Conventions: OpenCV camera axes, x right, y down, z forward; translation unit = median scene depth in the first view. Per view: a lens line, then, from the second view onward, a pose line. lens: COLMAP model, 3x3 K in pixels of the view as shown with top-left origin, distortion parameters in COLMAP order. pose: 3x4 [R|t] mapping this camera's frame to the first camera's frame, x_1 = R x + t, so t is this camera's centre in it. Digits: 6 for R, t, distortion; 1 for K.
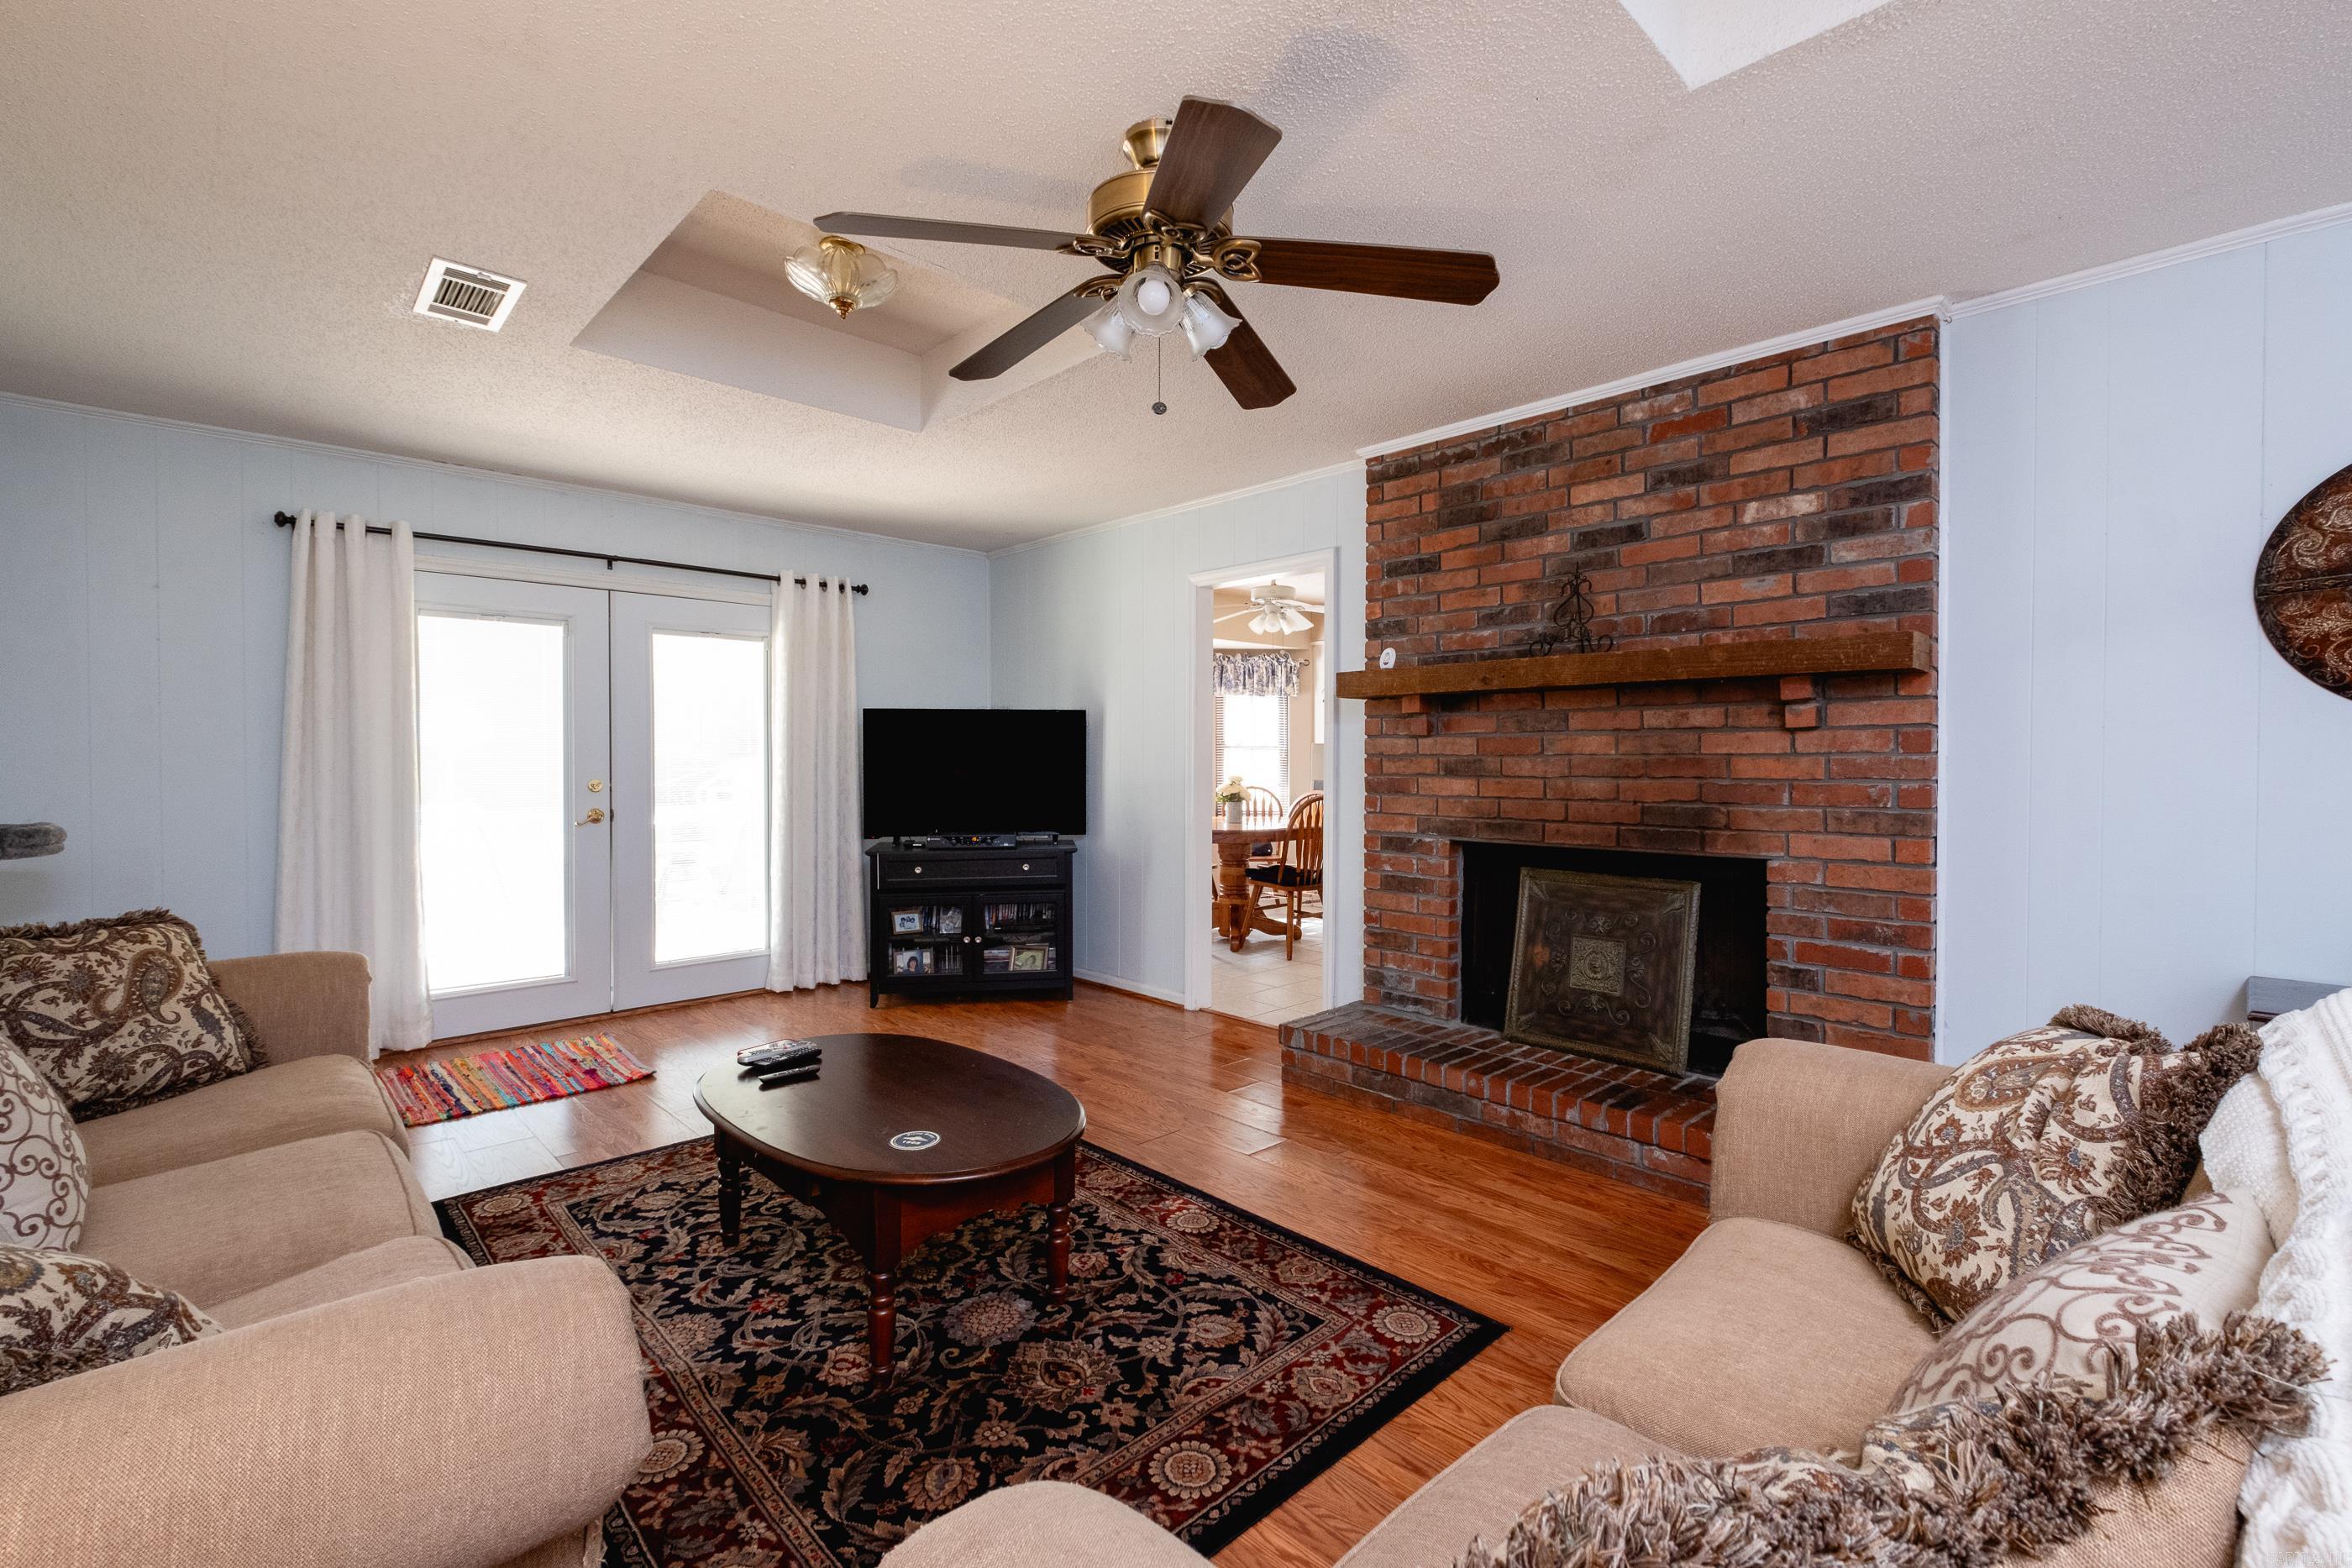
lens RADIAL K [[1008.9, 0, 1160.6], [0, 1008.9, 774.0], [0, 0, 1]] dist [0.013160, -0.008765]
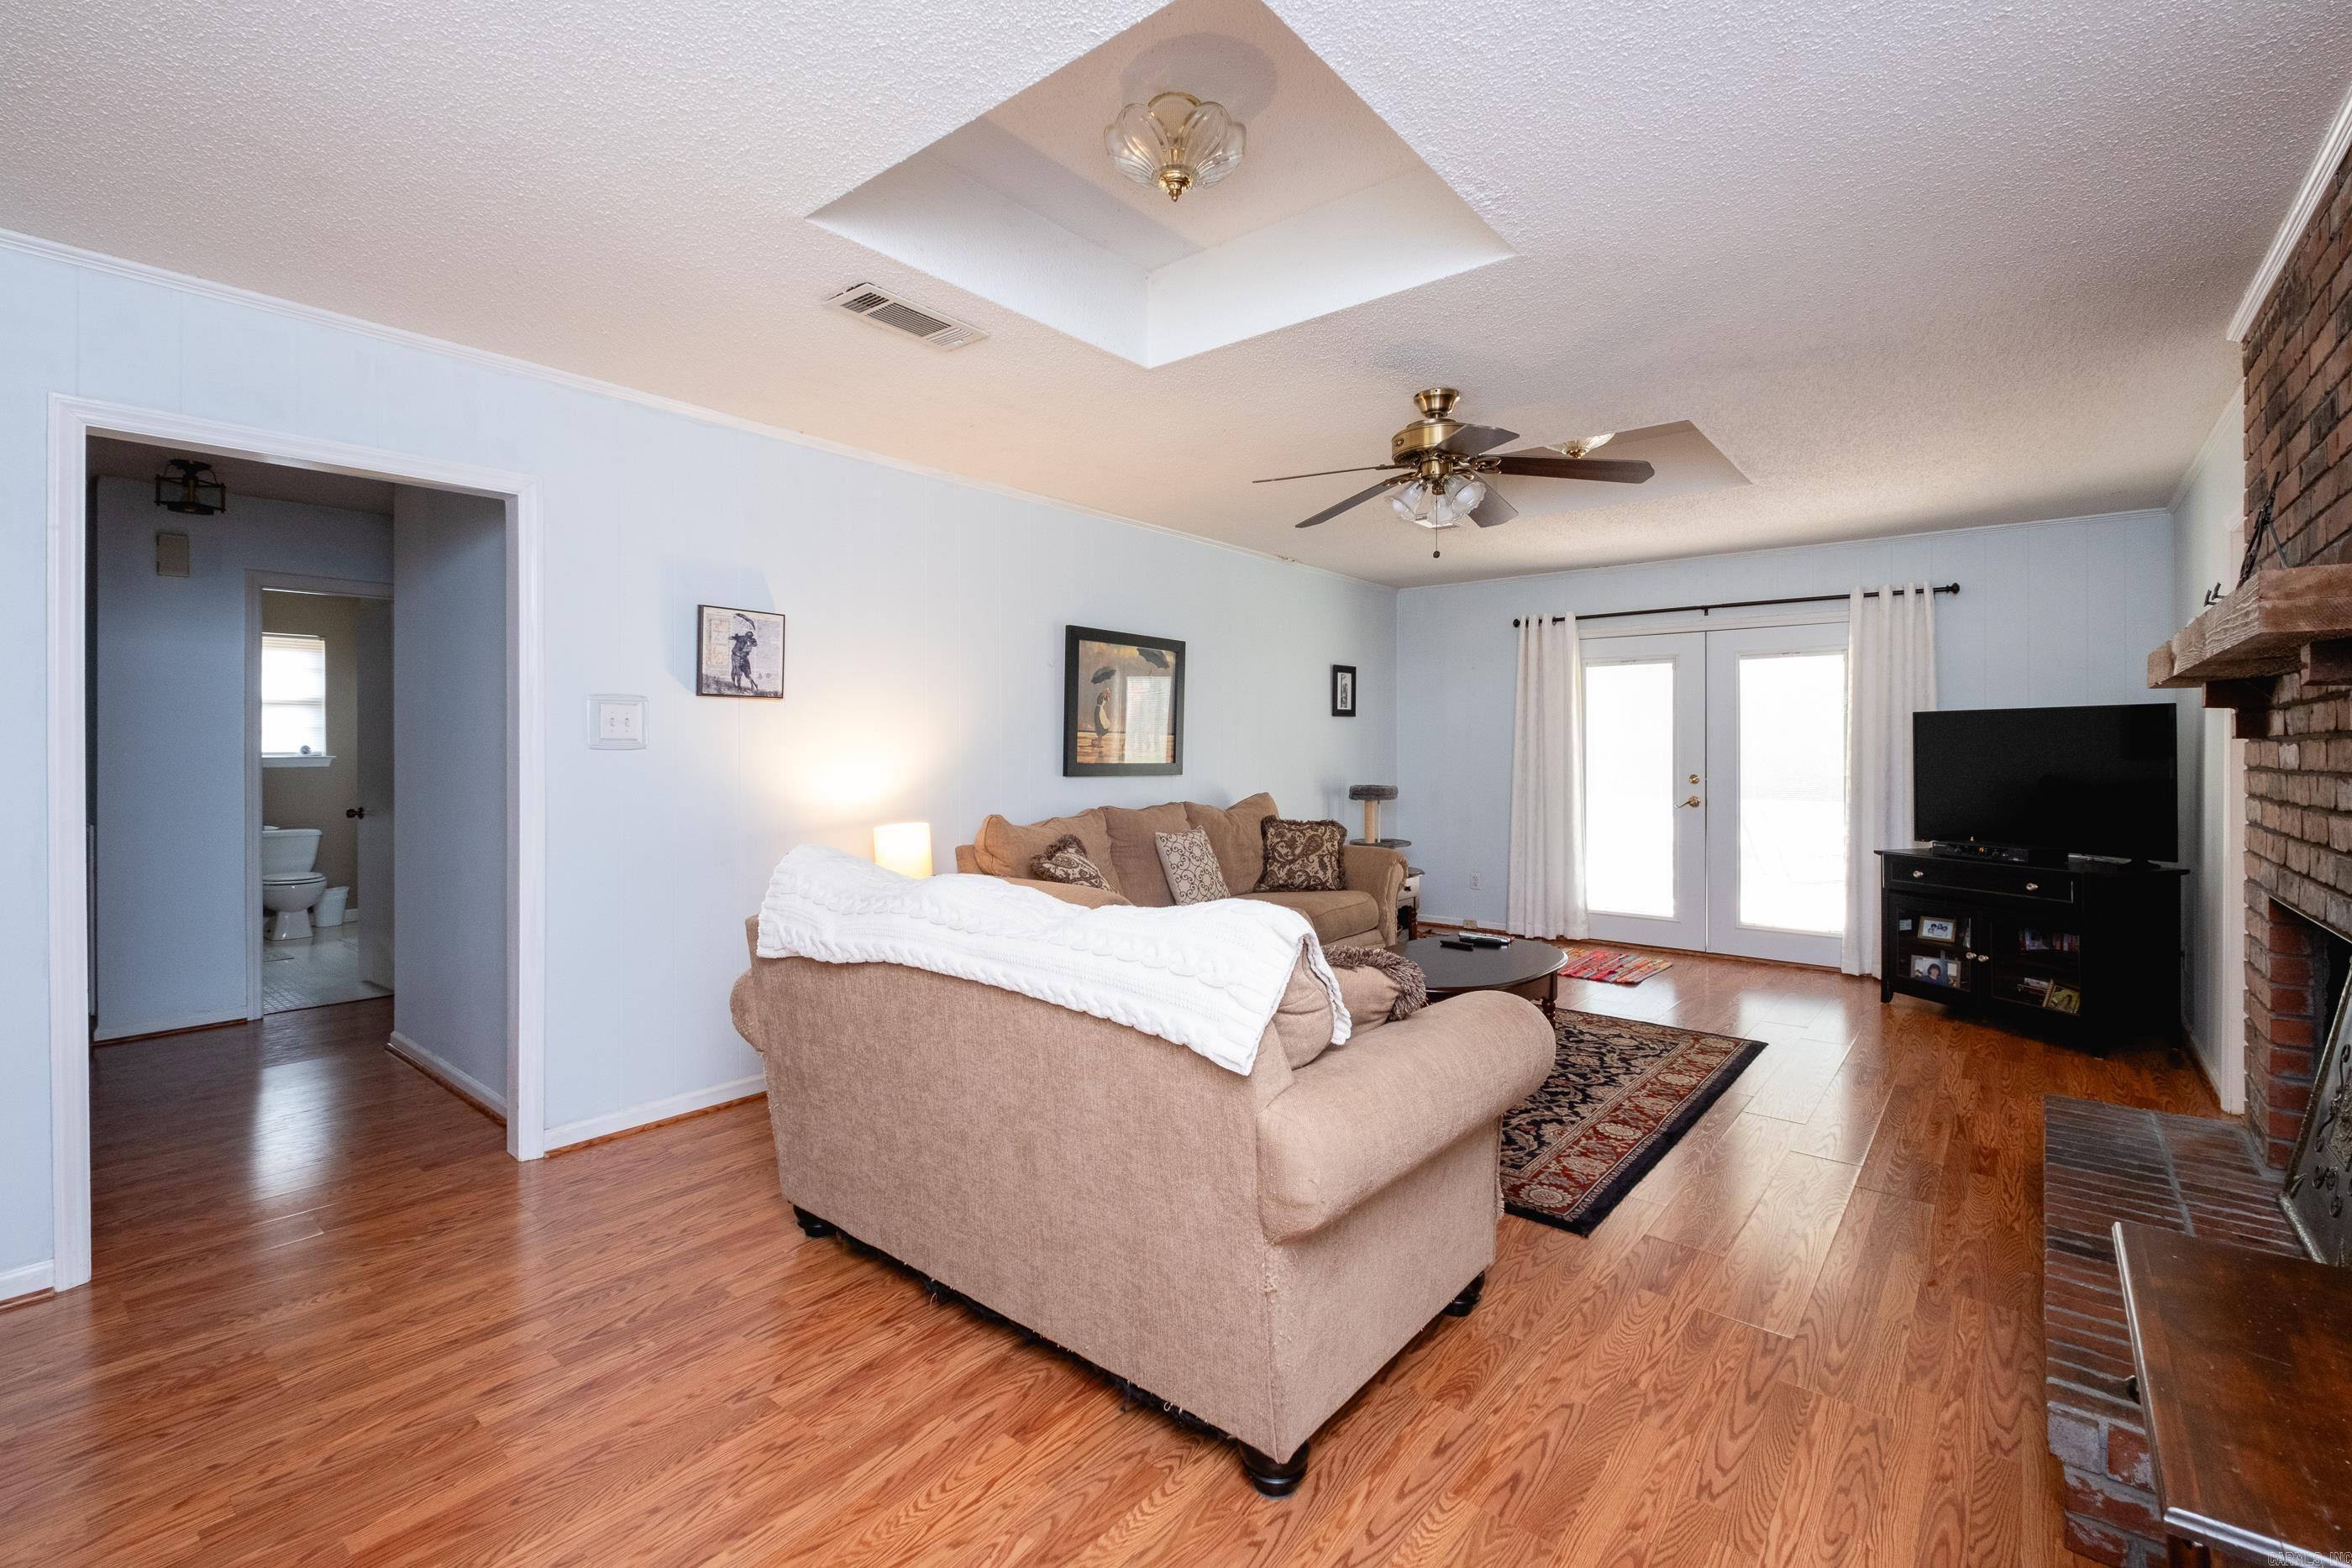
lens RADIAL K [[1004.5, 0, 1179.2], [0, 1004.5, 749.8], [0, 0, 1]] dist [0.001208, 0.000211]
pose [[0.127445, 0.000952, -0.991845, 0.927233], [-0.018115, 0.999835, -0.001368, -0.017746], [0.991680, 0.018141, 0.127441, 0.218036]]
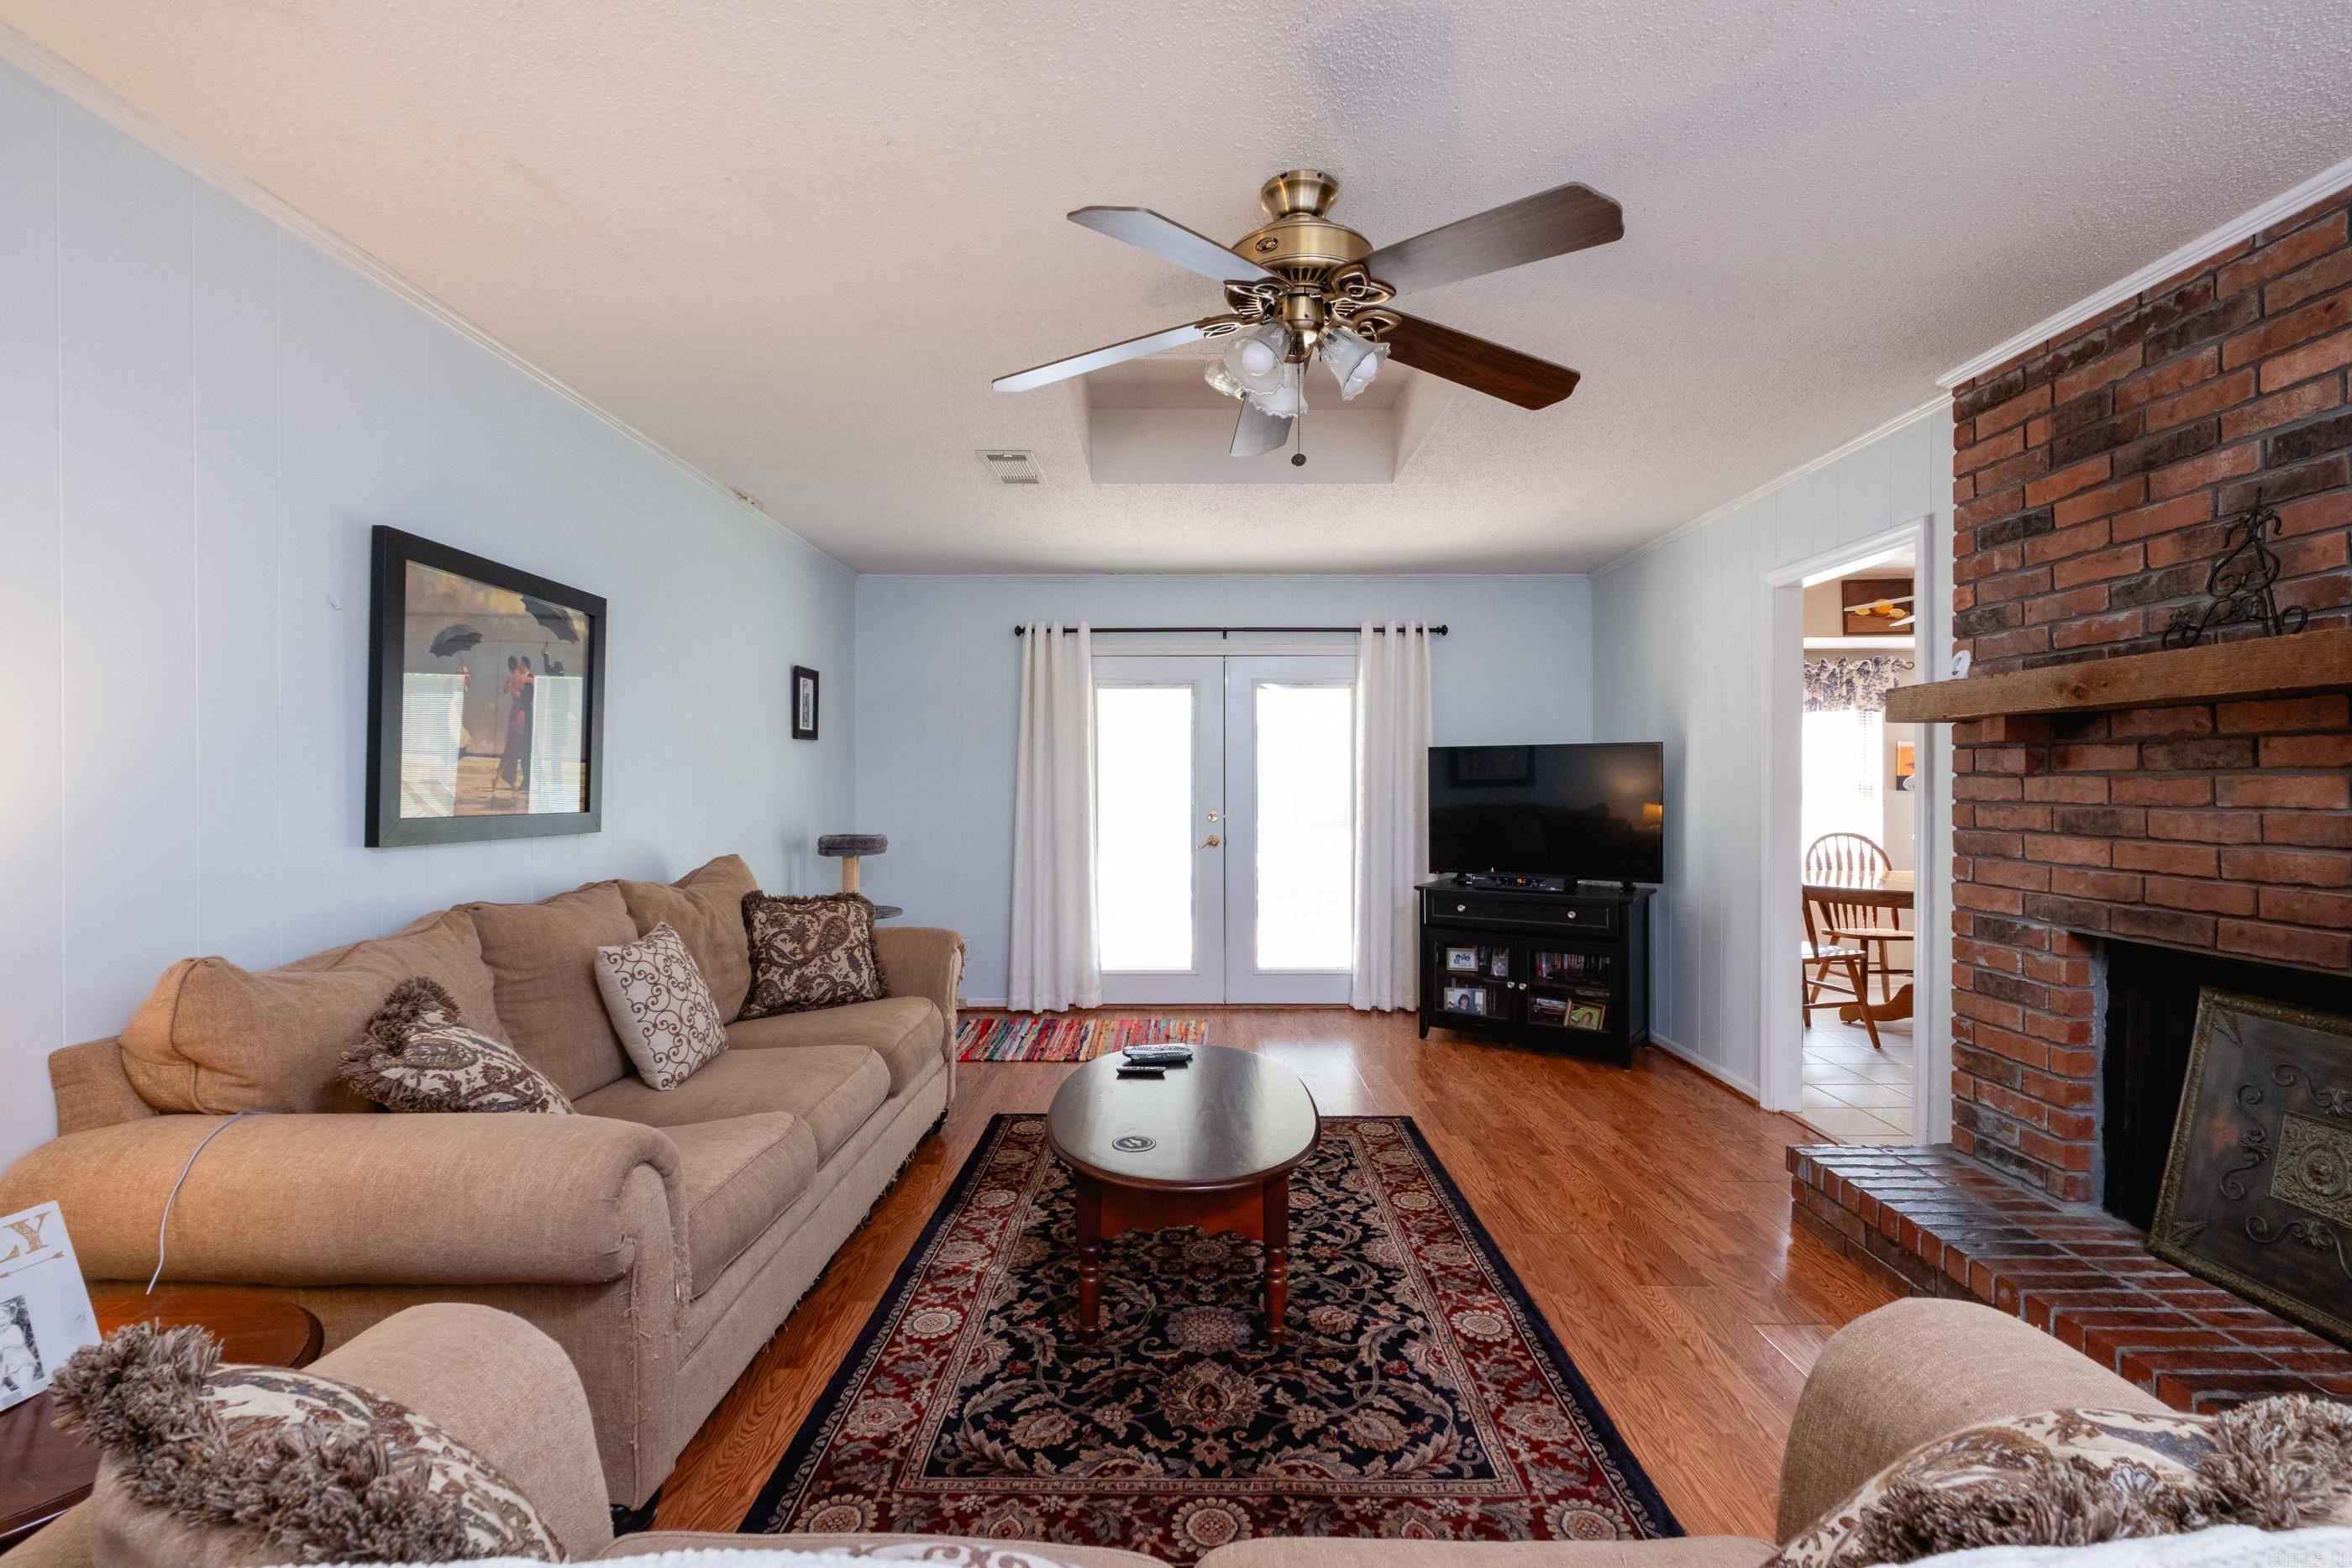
lens RADIAL K [[1007.4, 0, 1179.8], [0, 1007.4, 787.5], [0, 0, 1]] dist [0.001836, -0.000740]
pose [[0.726294, 0.002638, -0.687379, 0.345835], [-0.010575, 0.999917, -0.007336, -0.019672], [0.687303, 0.012597, 0.726262, 0.121725]]
